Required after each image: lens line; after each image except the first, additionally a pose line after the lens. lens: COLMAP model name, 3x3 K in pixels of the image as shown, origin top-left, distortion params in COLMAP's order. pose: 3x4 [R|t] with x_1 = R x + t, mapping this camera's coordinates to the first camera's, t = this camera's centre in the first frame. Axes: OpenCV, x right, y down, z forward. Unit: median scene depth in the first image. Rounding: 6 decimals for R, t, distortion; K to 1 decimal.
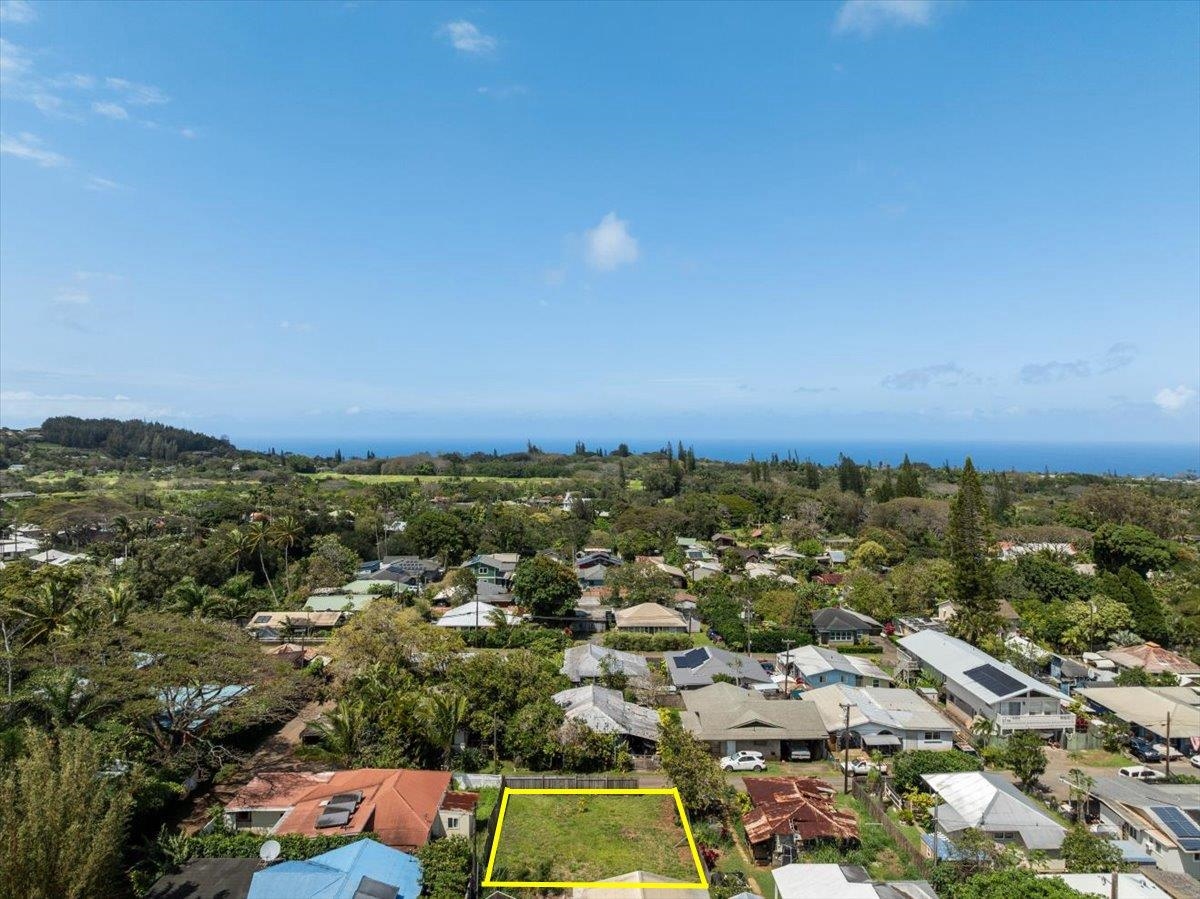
lens RADIAL K [[843.9, 0, 605.2], [0, 843.9, 449.2], [0, 0, 1]] dist [-0.032345, -0.004898]
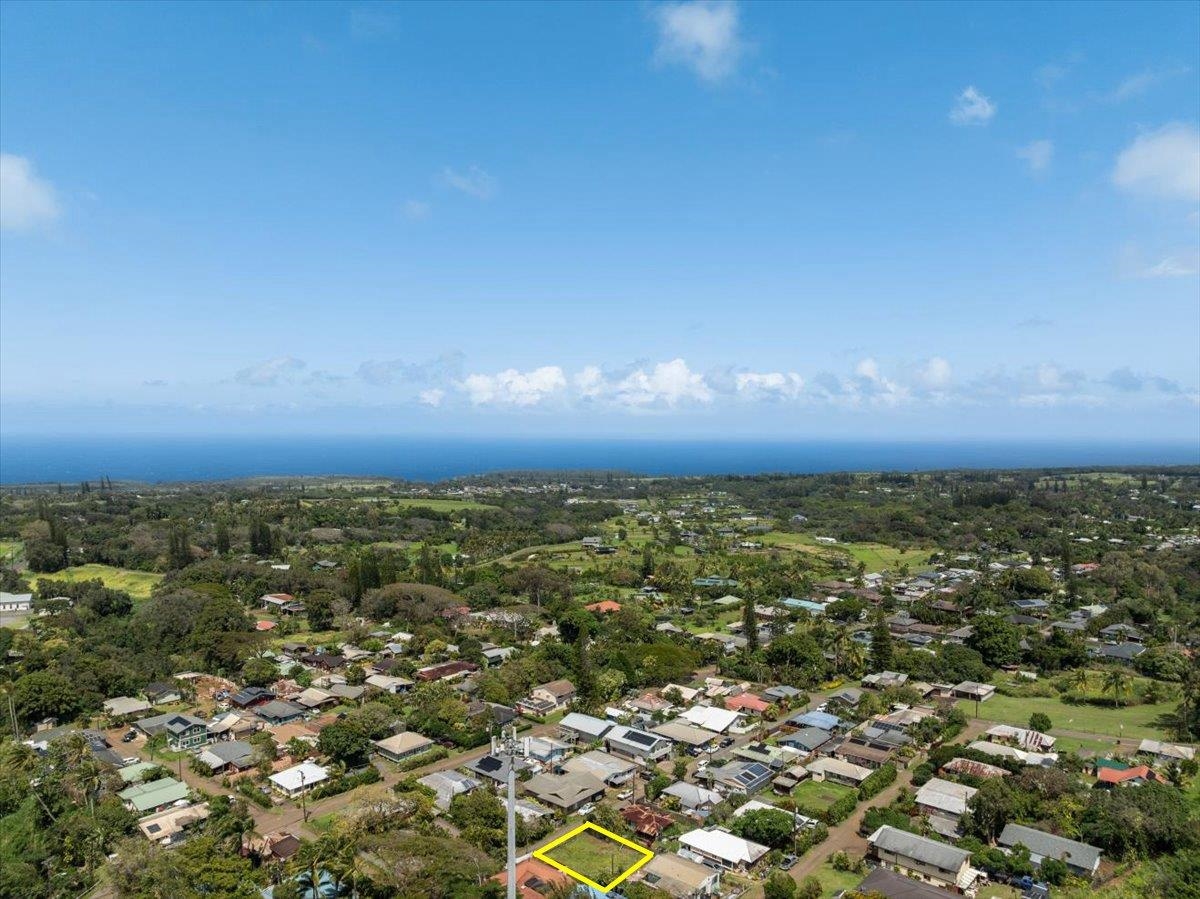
lens RADIAL K [[843.9, 0, 605.2], [0, 843.9, 449.2], [0, 0, 1]] dist [-0.032345, -0.004898]
pose [[0.673774, -0.018691, 0.738701, -1.324513], [0.011533, 0.999824, 0.014779, -0.566726], [-0.738847, -0.001438, 0.673872, -0.484093]]
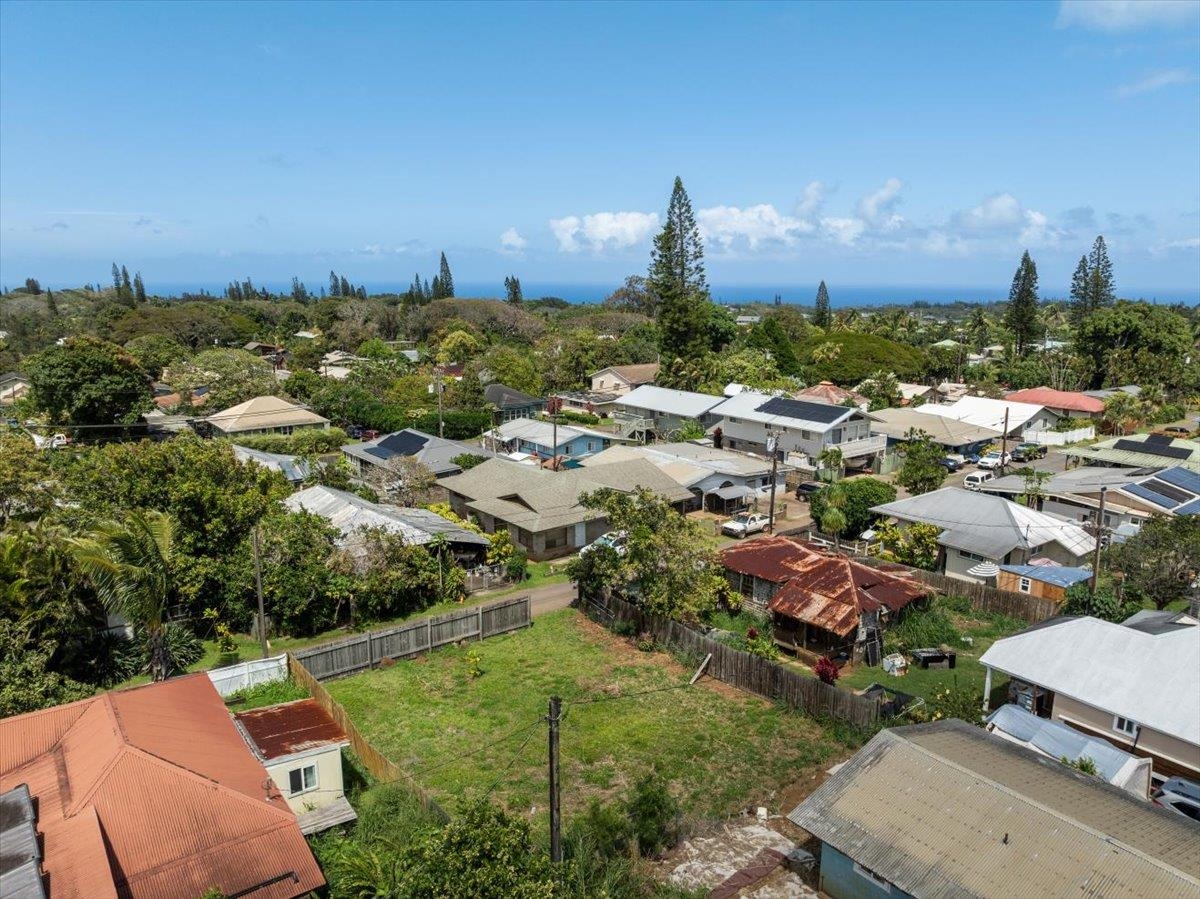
lens RADIAL K [[843.9, 0, 605.2], [0, 843.9, 449.2], [0, 0, 1]] dist [-0.032345, -0.004898]
pose [[0.805016, -0.118879, 0.581220, -0.204089], [0.010642, 0.982453, 0.186204, 0.161723], [-0.593157, -0.143712, 0.792156, 0.458671]]
